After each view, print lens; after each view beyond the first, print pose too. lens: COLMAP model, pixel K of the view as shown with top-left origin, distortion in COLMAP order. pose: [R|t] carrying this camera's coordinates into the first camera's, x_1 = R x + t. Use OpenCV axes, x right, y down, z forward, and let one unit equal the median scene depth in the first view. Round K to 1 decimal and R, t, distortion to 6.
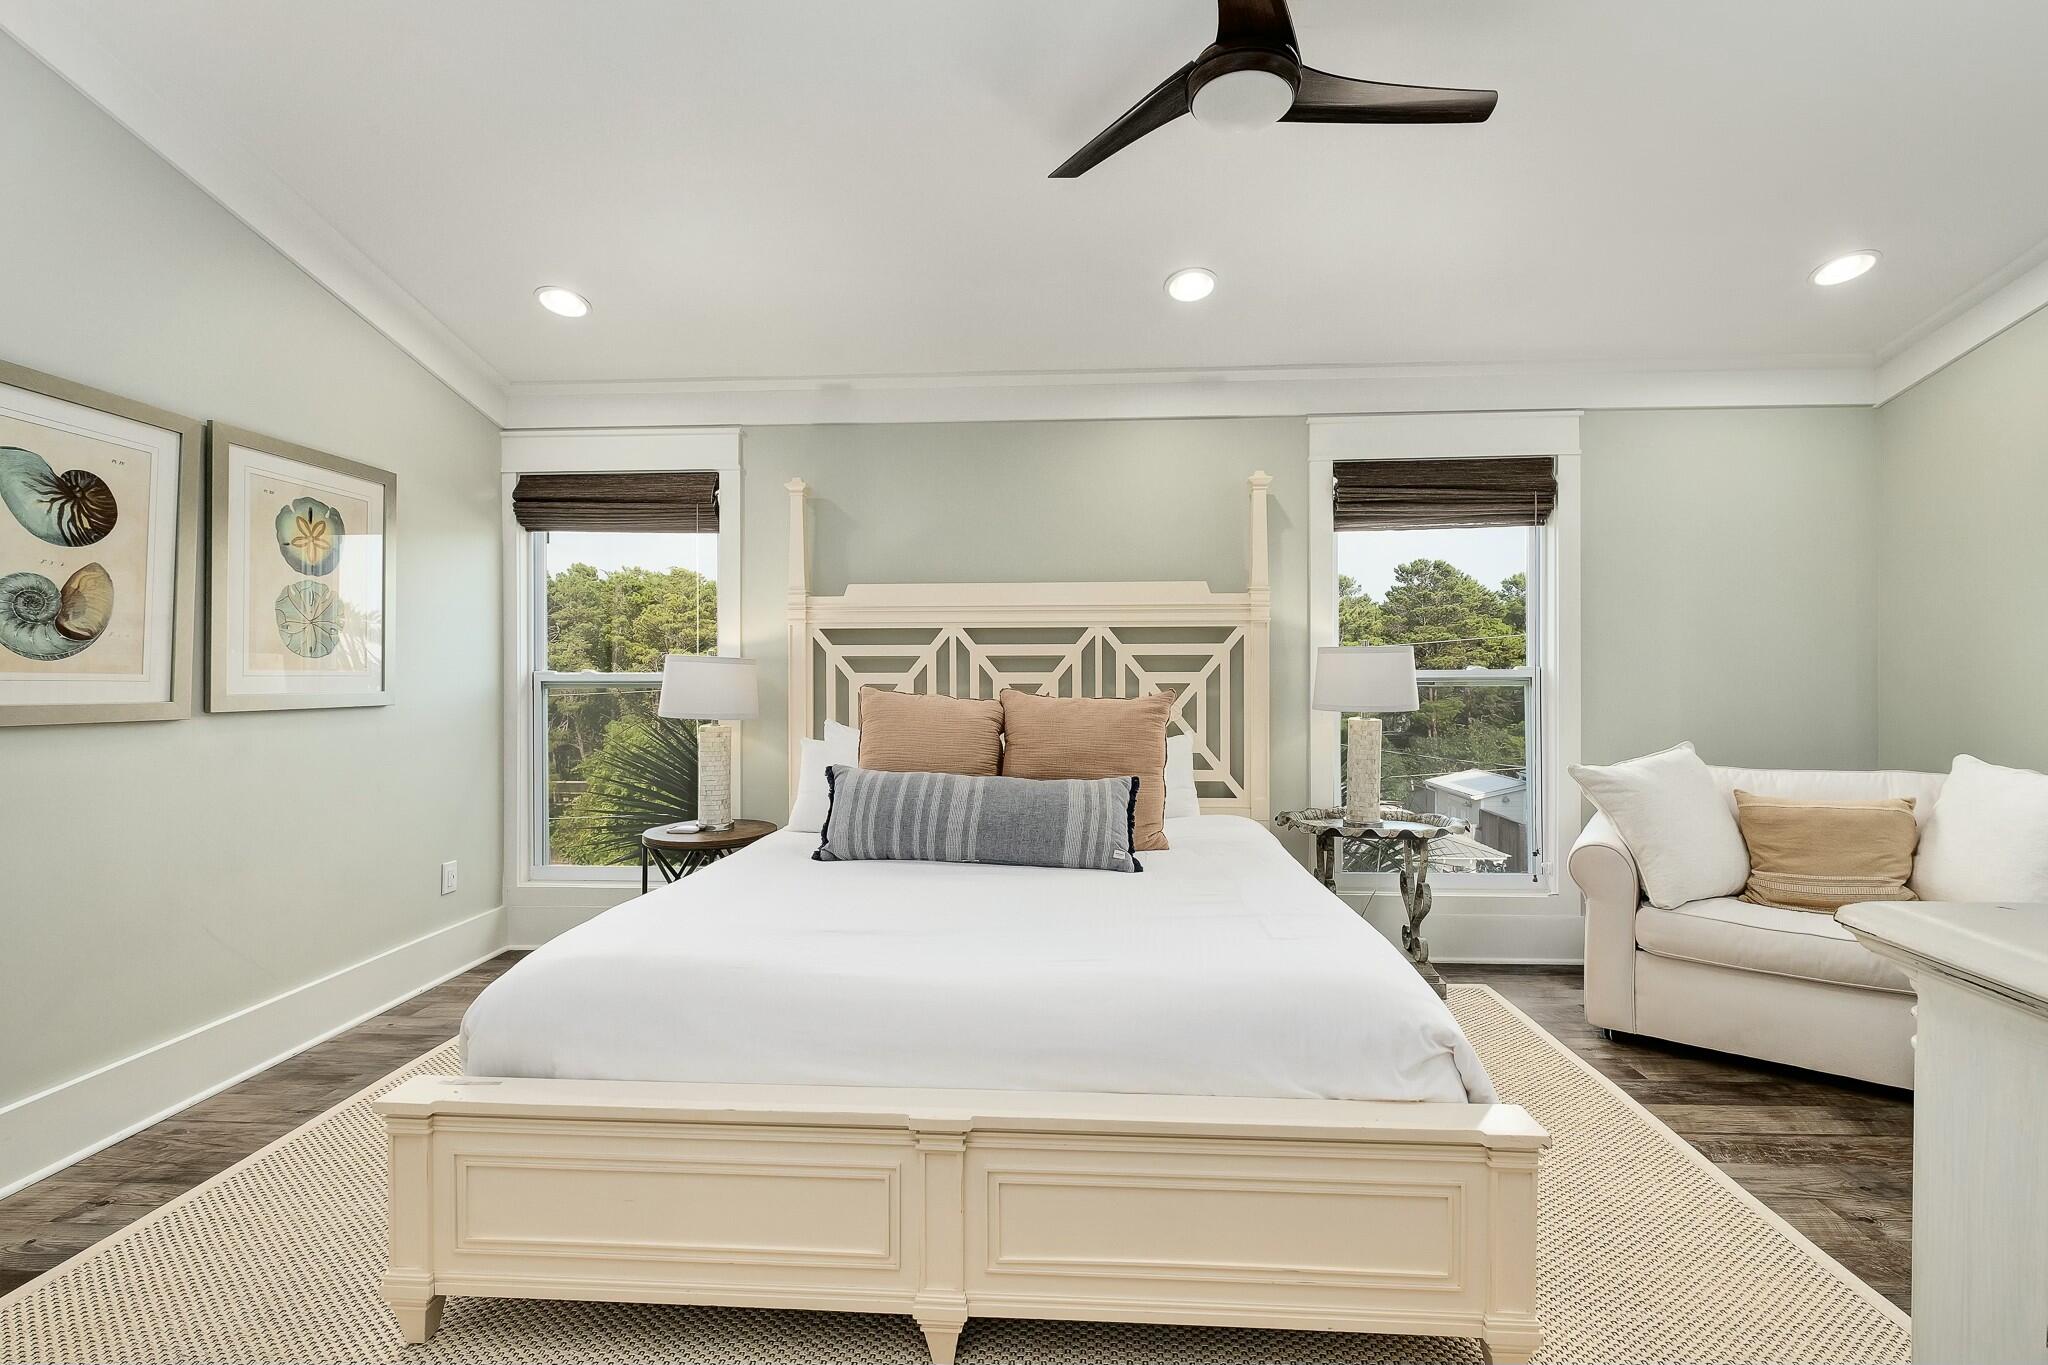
lens RADIAL K [[884.7, 0, 1070.2], [0, 884.7, 666.5], [0, 0, 1]] dist [-0.001531, -0.002641]
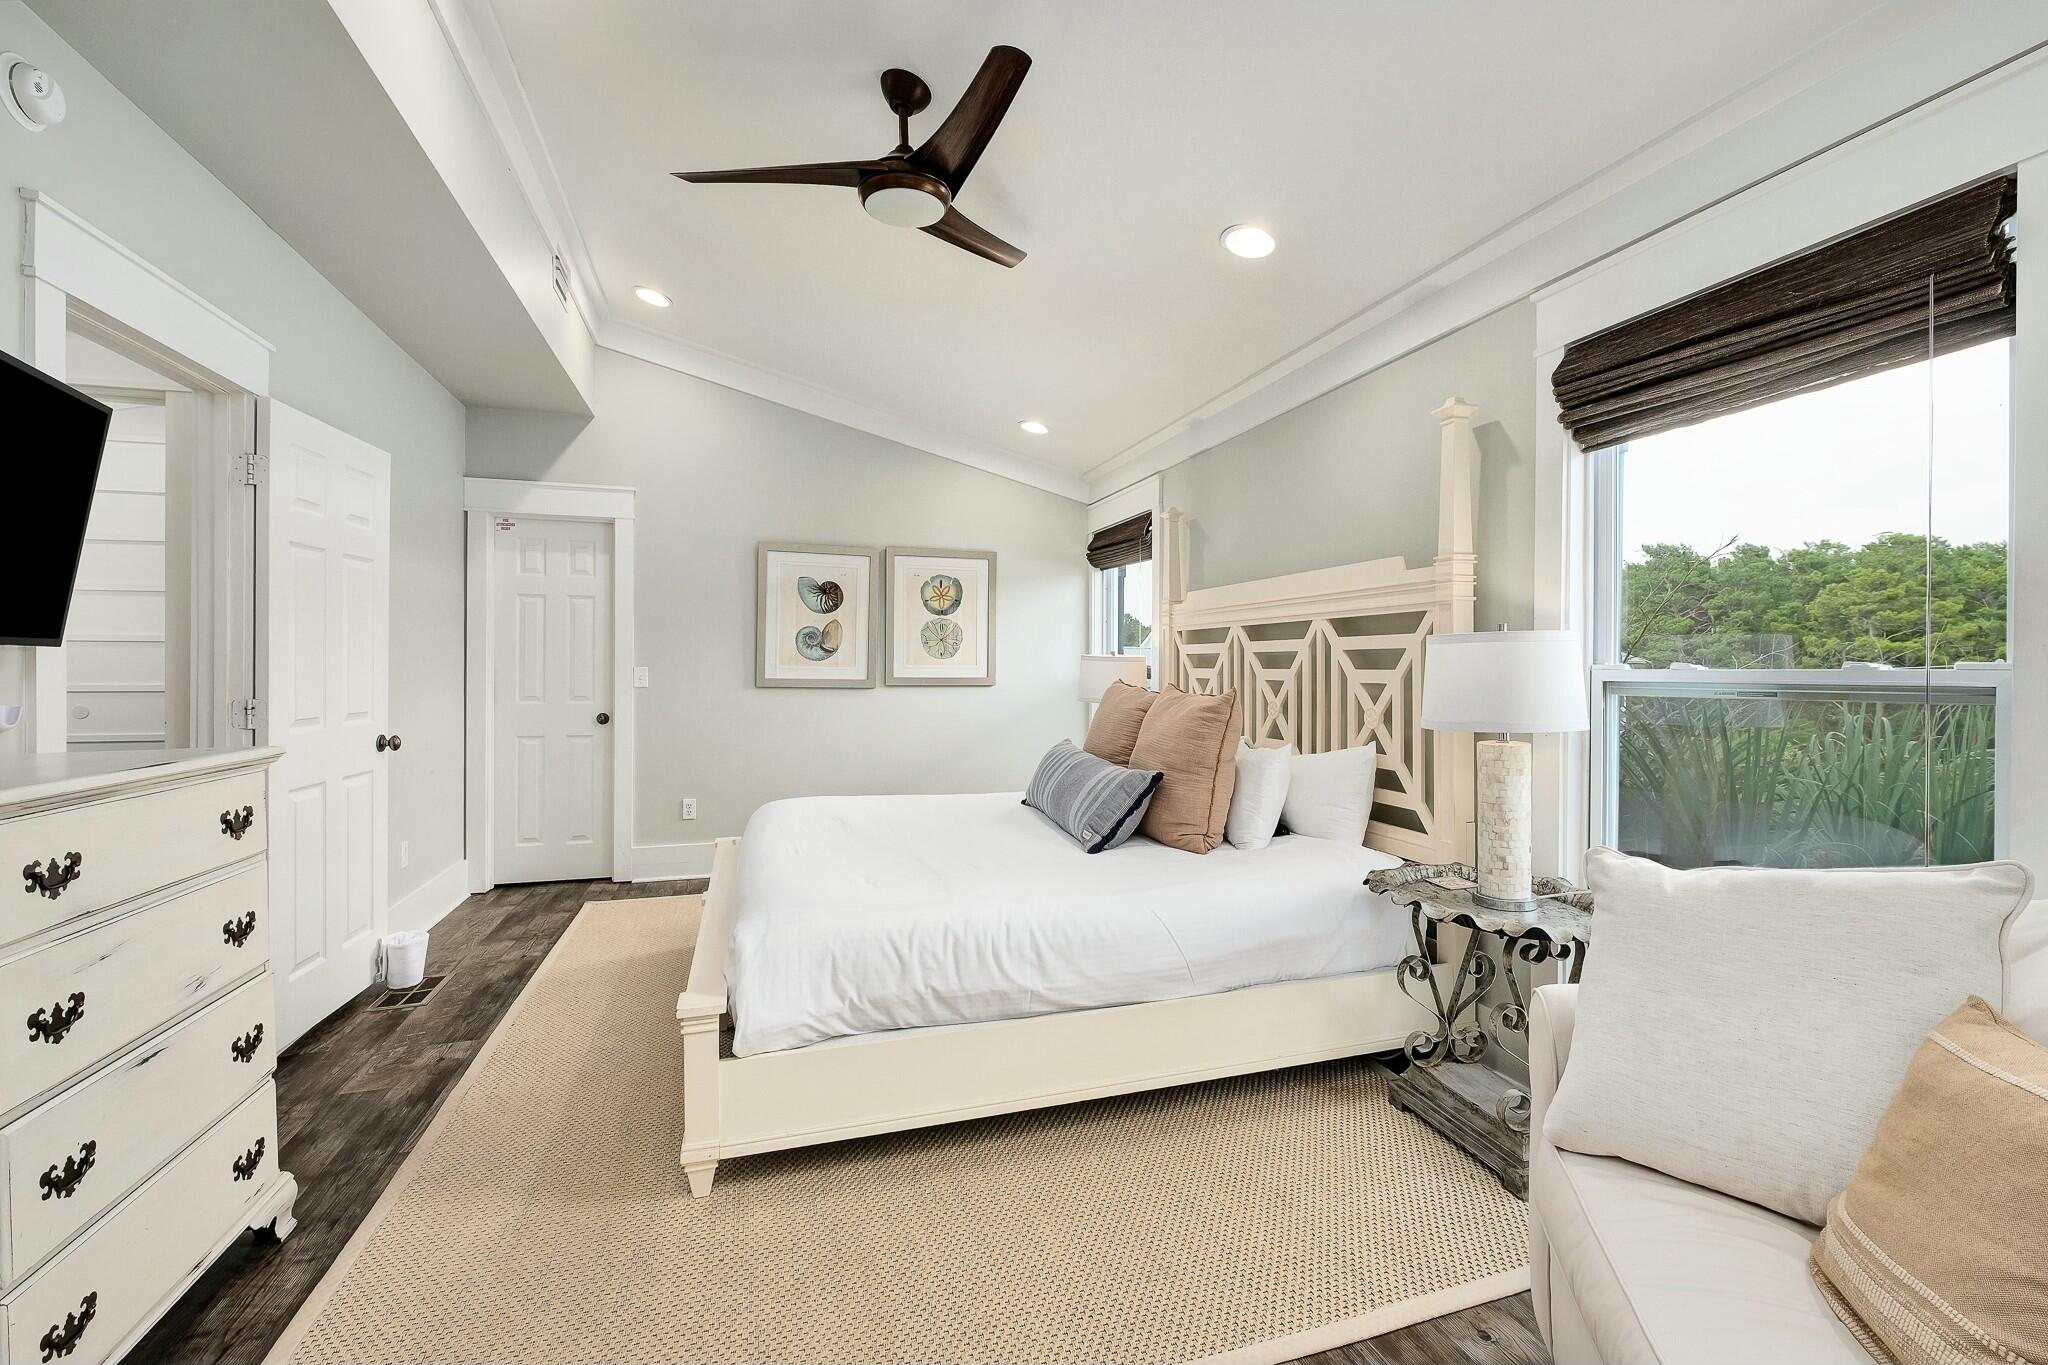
lens RADIAL K [[884.7, 0, 1036.0], [0, 884.7, 681.0], [0, 0, 1]] dist [-0.001531, -0.002641]
pose [[0.349002, 0.019667, -0.936915, 0.789818], [0.002982, 0.999751, 0.022096, -0.002004], [0.937117, -0.010506, 0.348857, 0.408486]]
